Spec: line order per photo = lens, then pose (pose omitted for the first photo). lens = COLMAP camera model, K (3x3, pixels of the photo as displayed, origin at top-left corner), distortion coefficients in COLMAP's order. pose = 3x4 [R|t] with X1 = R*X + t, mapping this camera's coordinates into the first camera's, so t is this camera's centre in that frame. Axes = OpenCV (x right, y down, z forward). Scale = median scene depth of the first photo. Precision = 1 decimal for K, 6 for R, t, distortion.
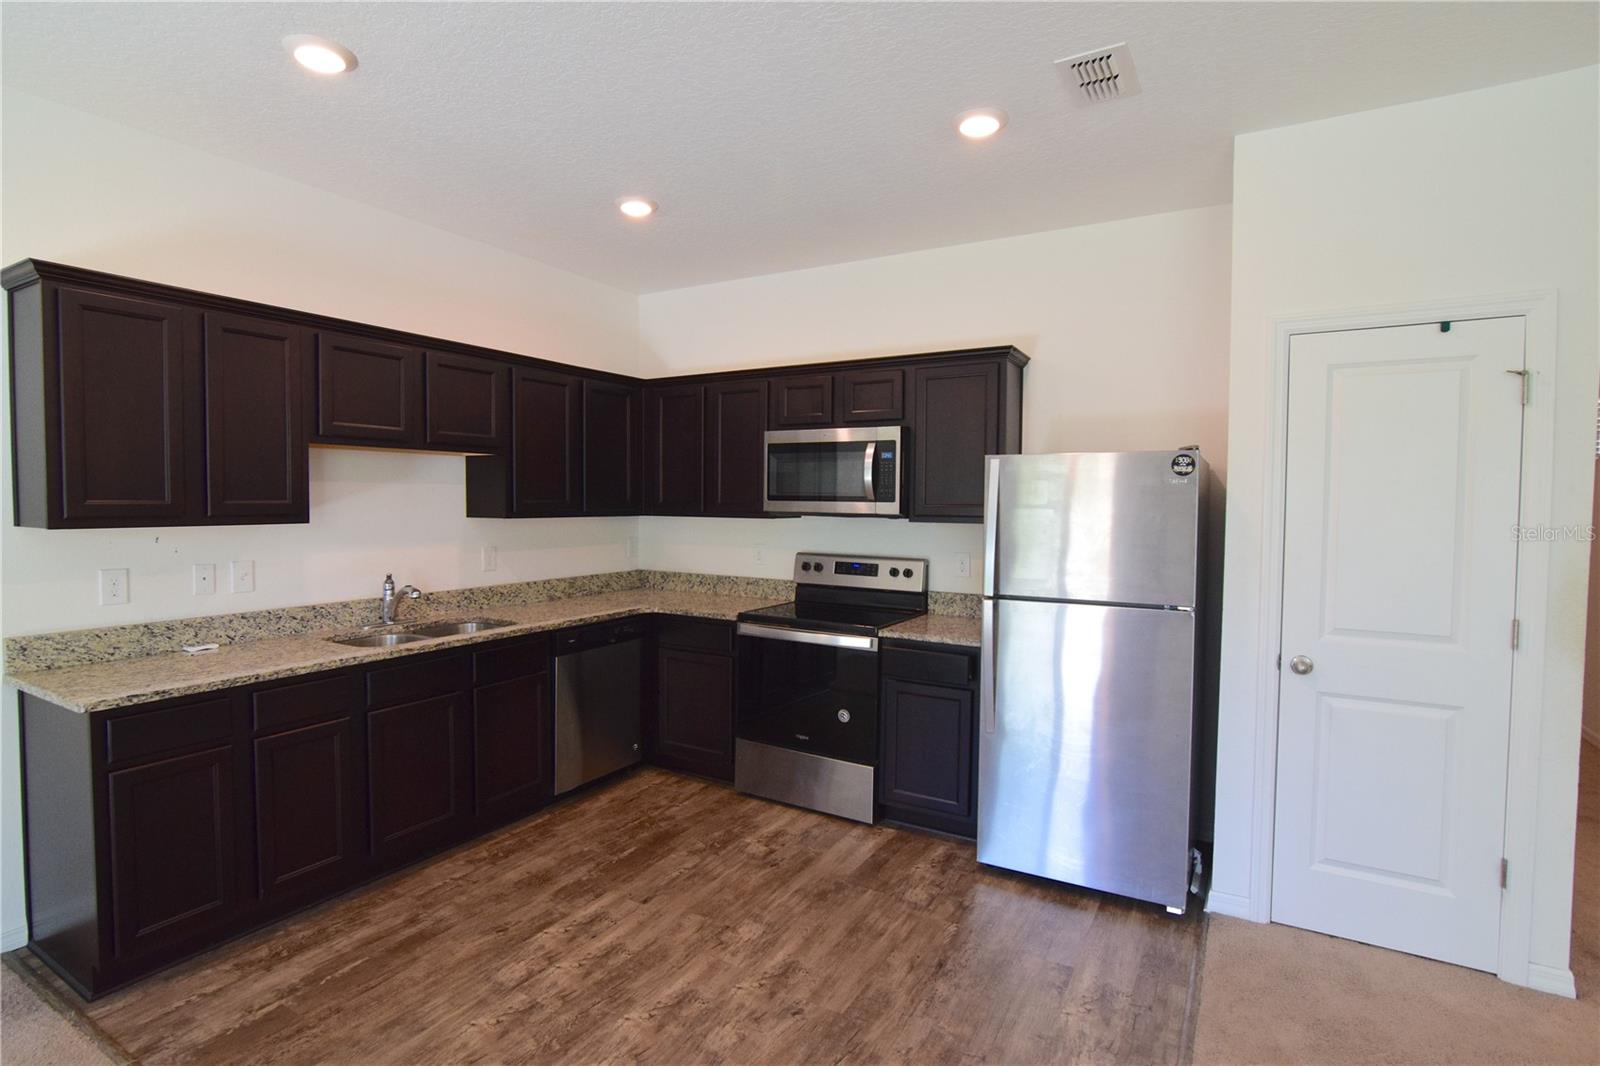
lens RADIAL K [[785.7, 0, 800.0], [0, 785.7, 533.0], [0, 0, 1]] dist [-0.032010, 0.009836]
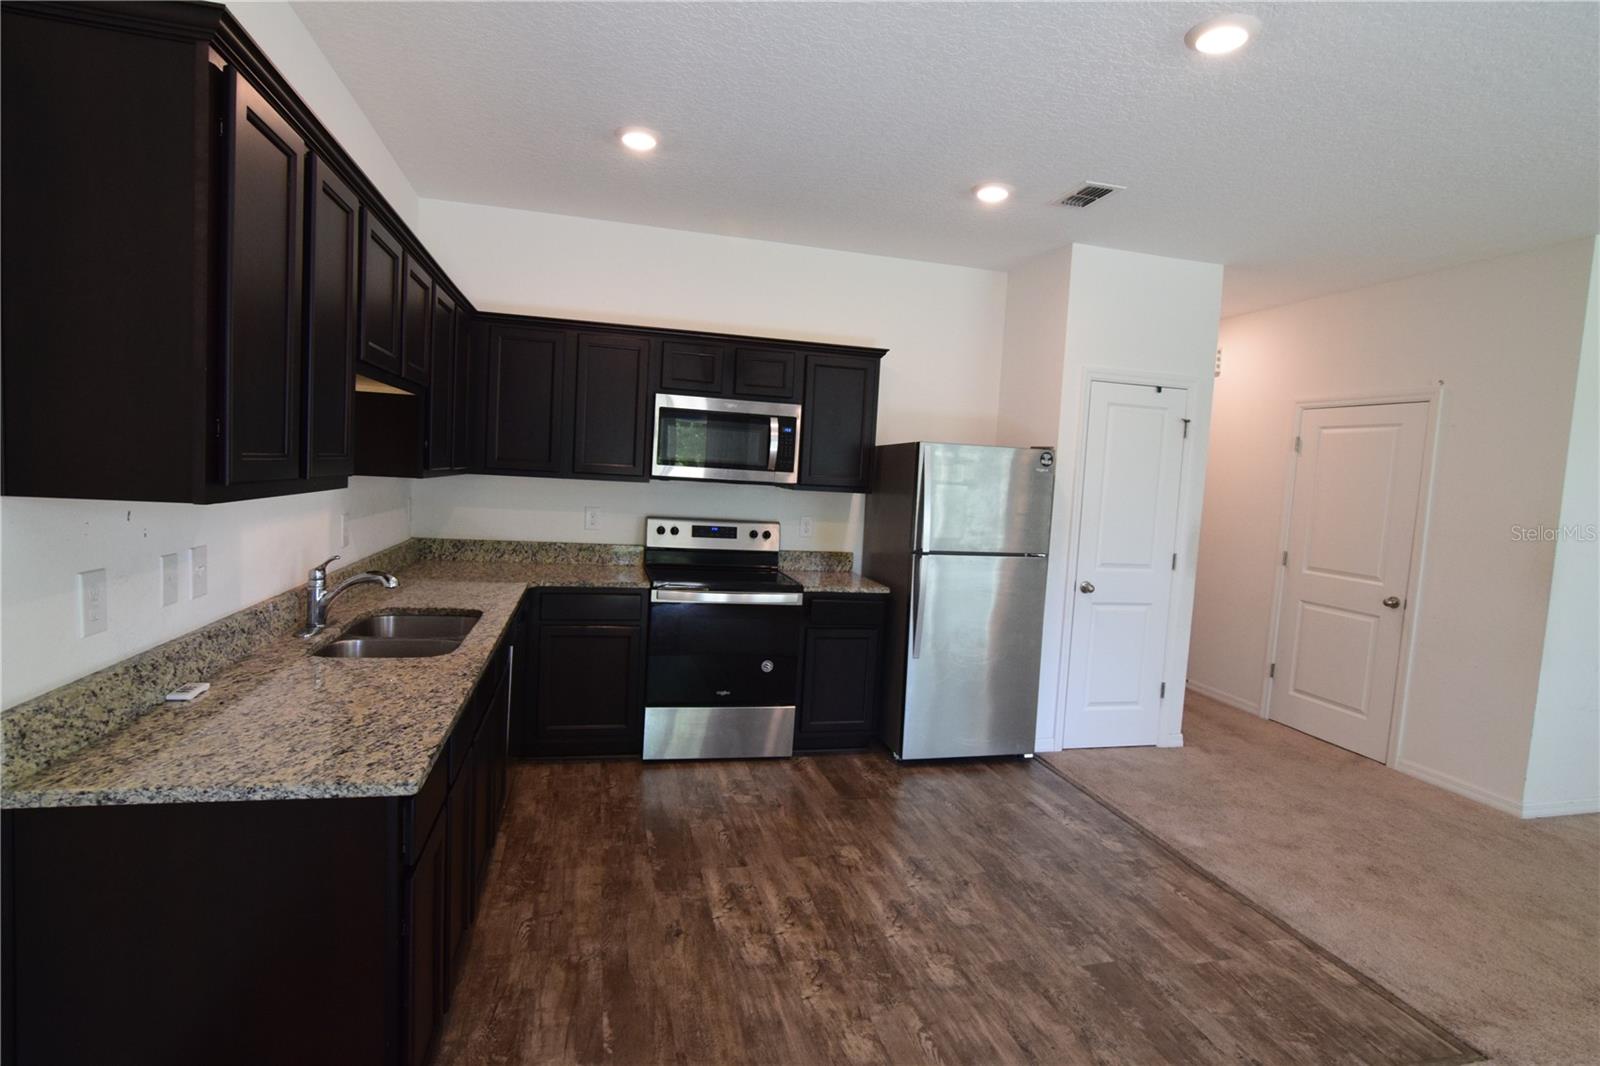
lens RADIAL K [[786.7, 0, 800.0], [0, 786.7, 533.0], [0, 0, 1]] dist [-0.022074, 0.002503]
pose [[0.715245, -0.024626, 0.698439, -0.802045], [-0.018674, 0.998349, 0.054324, -0.017365], [-0.698624, -0.051897, 0.713605, 0.222531]]
